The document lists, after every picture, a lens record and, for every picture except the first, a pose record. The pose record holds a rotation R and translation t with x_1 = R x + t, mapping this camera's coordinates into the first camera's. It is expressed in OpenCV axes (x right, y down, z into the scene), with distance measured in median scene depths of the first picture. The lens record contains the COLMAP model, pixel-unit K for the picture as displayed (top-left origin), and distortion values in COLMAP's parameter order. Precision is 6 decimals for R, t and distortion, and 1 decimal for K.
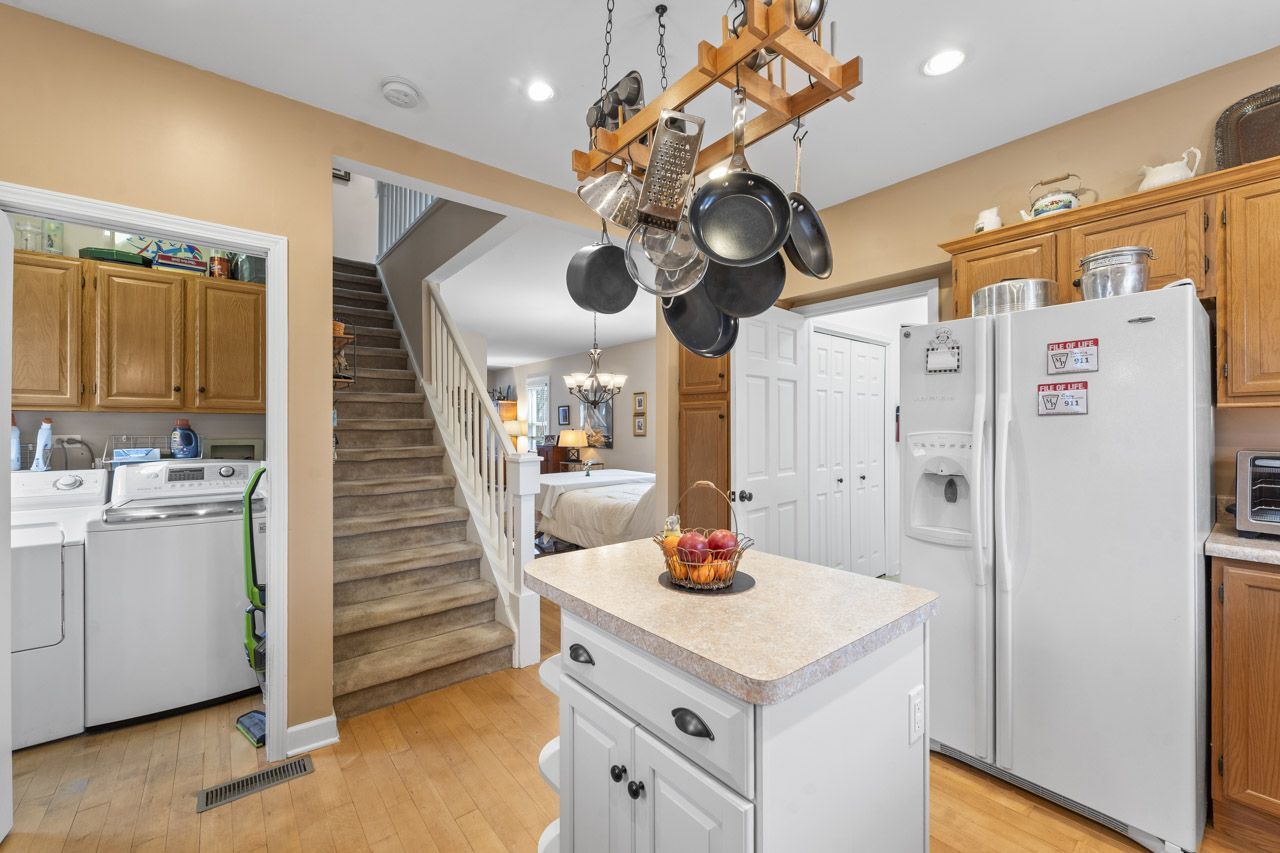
lens RADIAL K [[519.0, 0, 643.3], [0, 519.0, 418.8], [0, 0, 1]] dist [-0.000180, -0.000301]
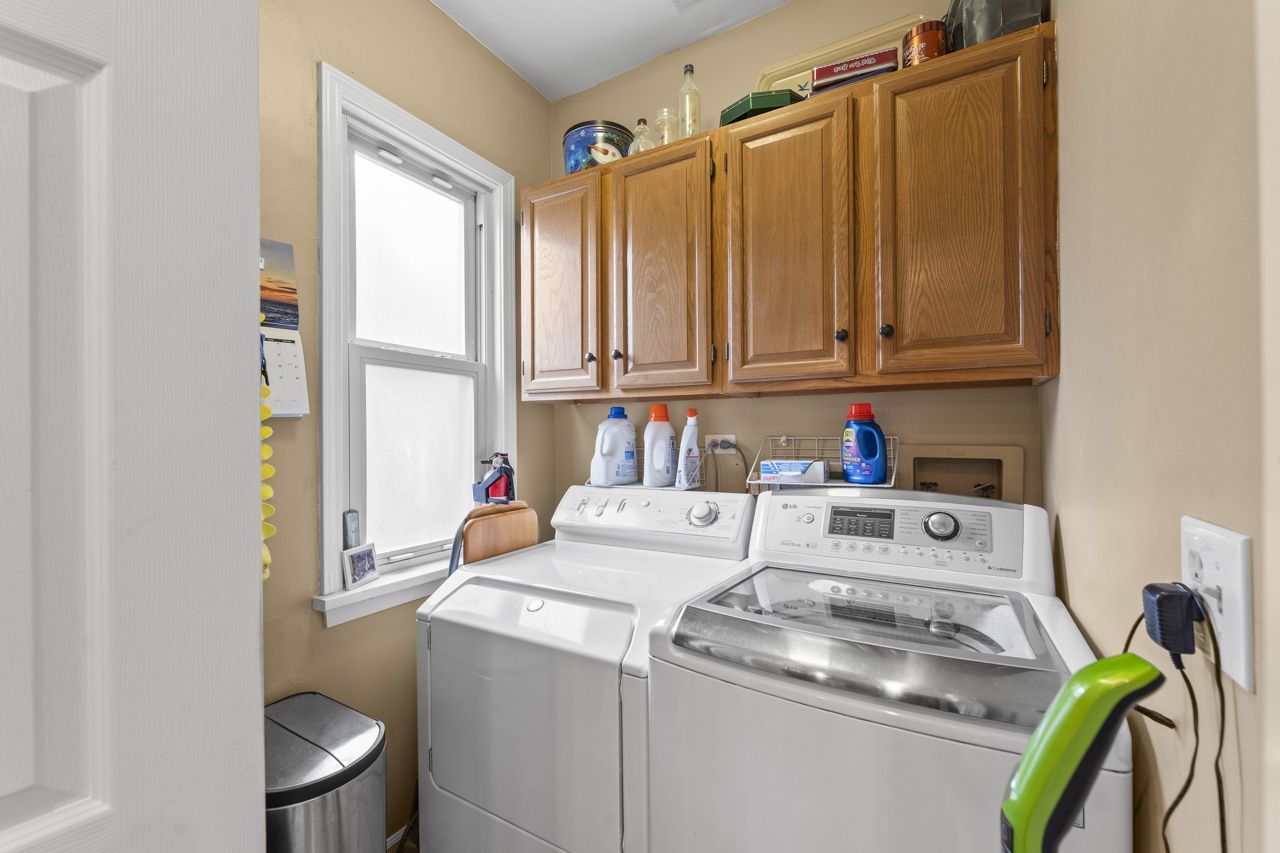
lens RADIAL K [[519.2, 0, 636.7], [0, 519.2, 439.1], [0, 0, 1]] dist [-0.000955, -0.000209]
pose [[0.341984, 0.008441, -0.939668, -0.525358], [0.021945, 0.999615, 0.016966, 0.022842], [0.939450, -0.026423, 0.341667, 0.666979]]
